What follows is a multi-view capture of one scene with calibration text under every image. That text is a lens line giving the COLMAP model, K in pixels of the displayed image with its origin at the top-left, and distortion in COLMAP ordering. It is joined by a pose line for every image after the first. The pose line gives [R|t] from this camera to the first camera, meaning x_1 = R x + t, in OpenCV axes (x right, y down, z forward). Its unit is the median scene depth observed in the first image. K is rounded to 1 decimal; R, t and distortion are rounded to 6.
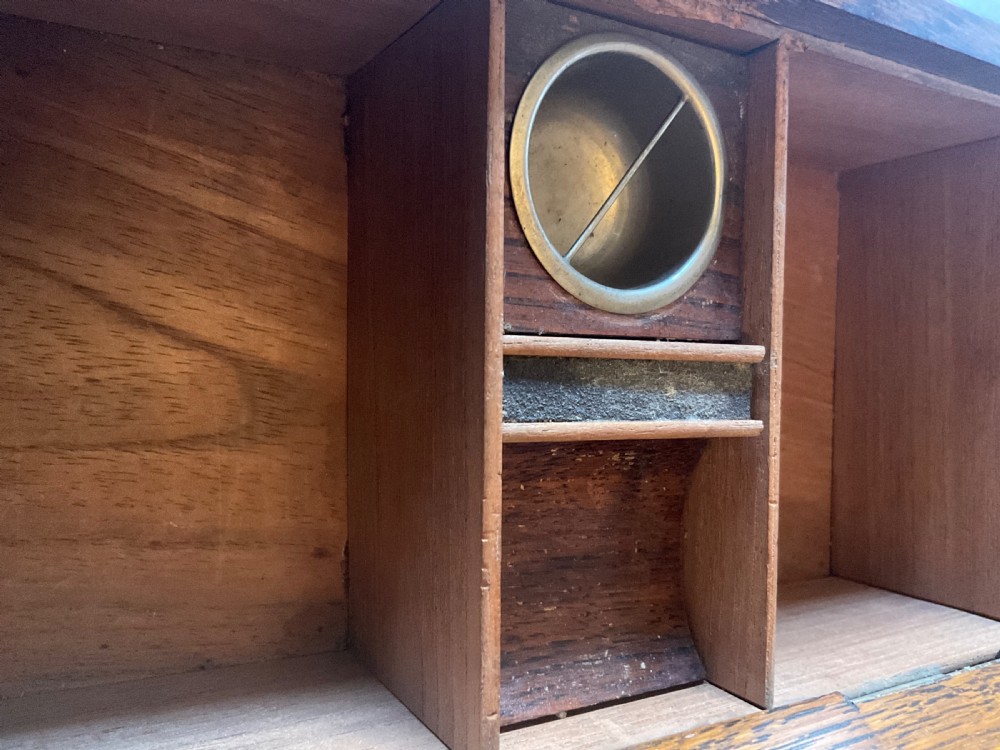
lens RADIAL K [[836.6, 0, 493.5], [0, 836.6, 373.1], [0, 0, 1]] dist [0.065843, -0.130896]
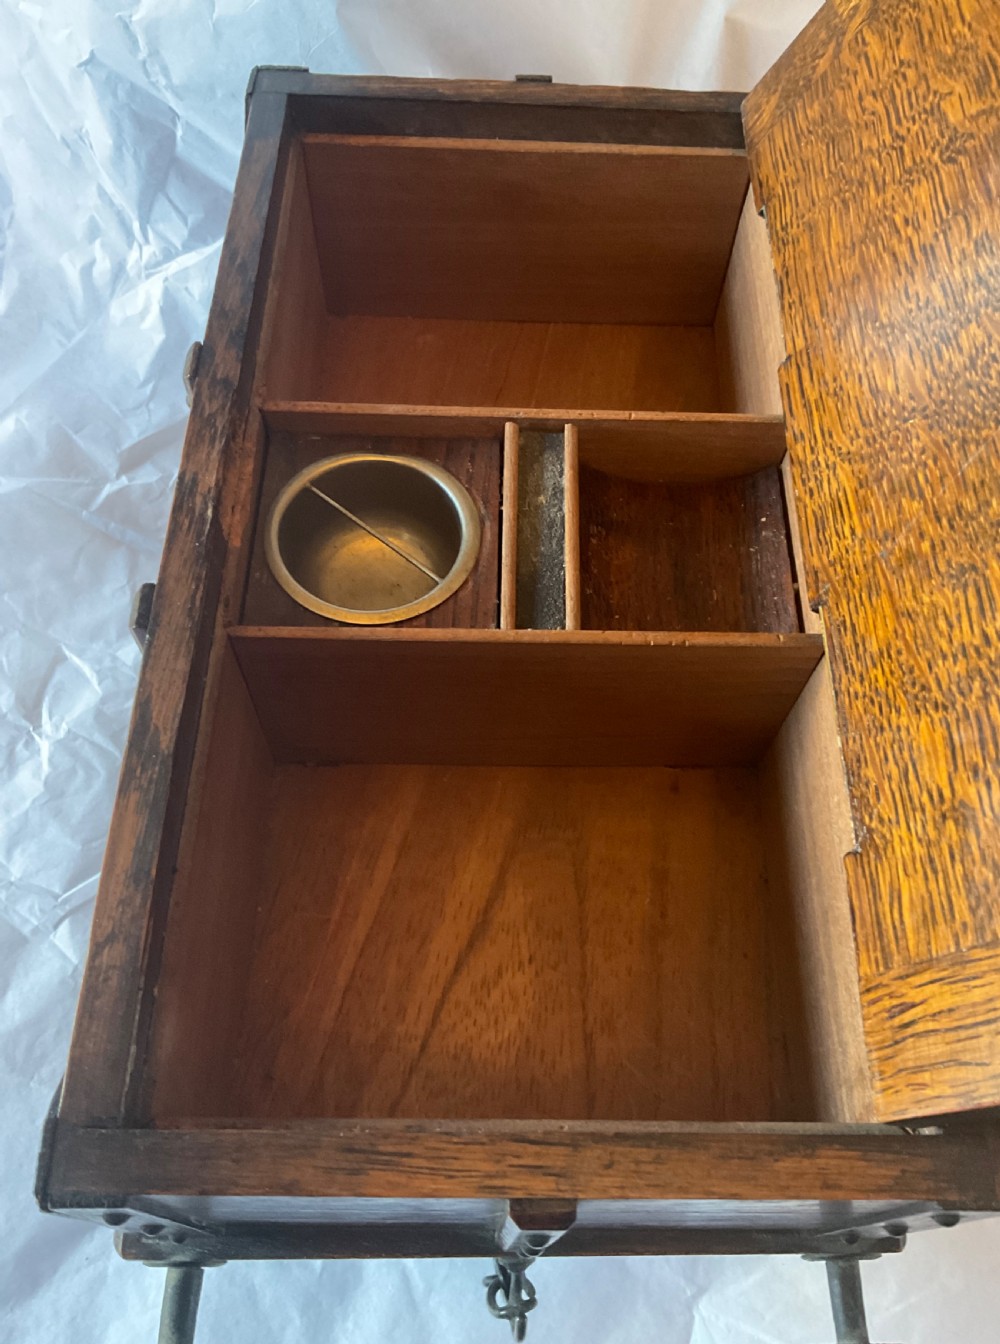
lens RADIAL K [[1141.2, 0, 500.0], [0, 1141.2, 672.0], [0, 0, 1]] dist [0.118873, -0.316162]
pose [[0.004586, -0.999983, -0.003672, -0.042844], [0.999985, 0.004575, 0.003058, -0.044069], [-0.003042, -0.003686, 0.999989, -0.710062]]
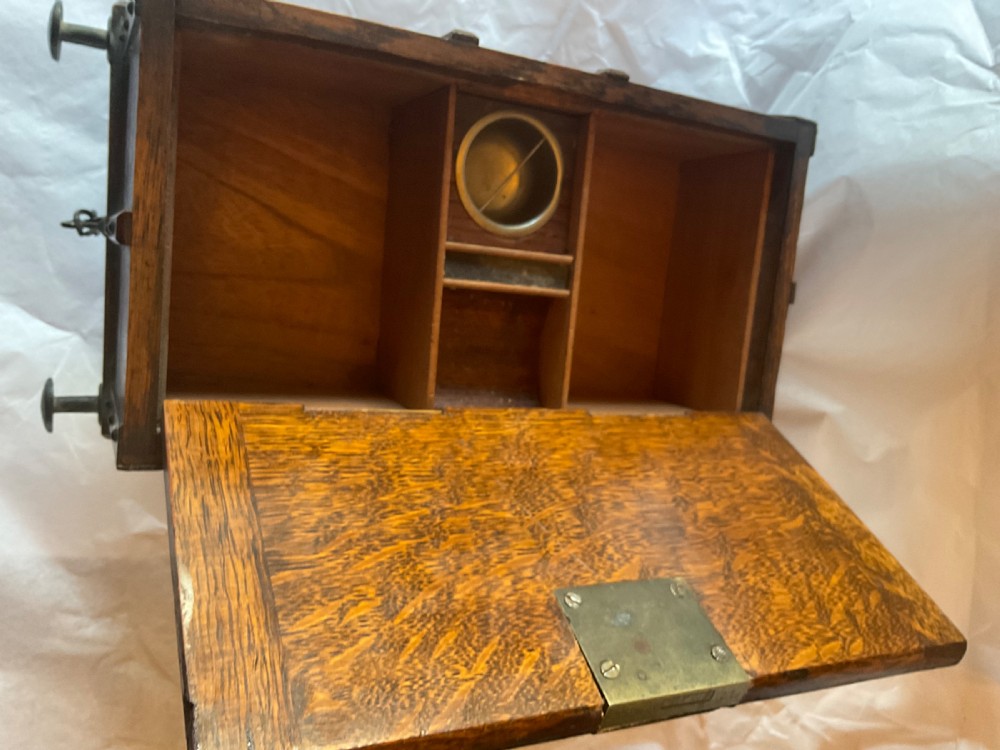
lens RADIAL K [[846.5, 0, 500.0], [0, 846.5, 375.0], [0, 0, 1]] dist [0.089810, -0.253108]
pose [[0.995625, 0.081603, -0.045510, 0.261966], [-0.076623, 0.991817, 0.102117, 0.063905], [0.053470, -0.098183, 0.993731, -1.243515]]
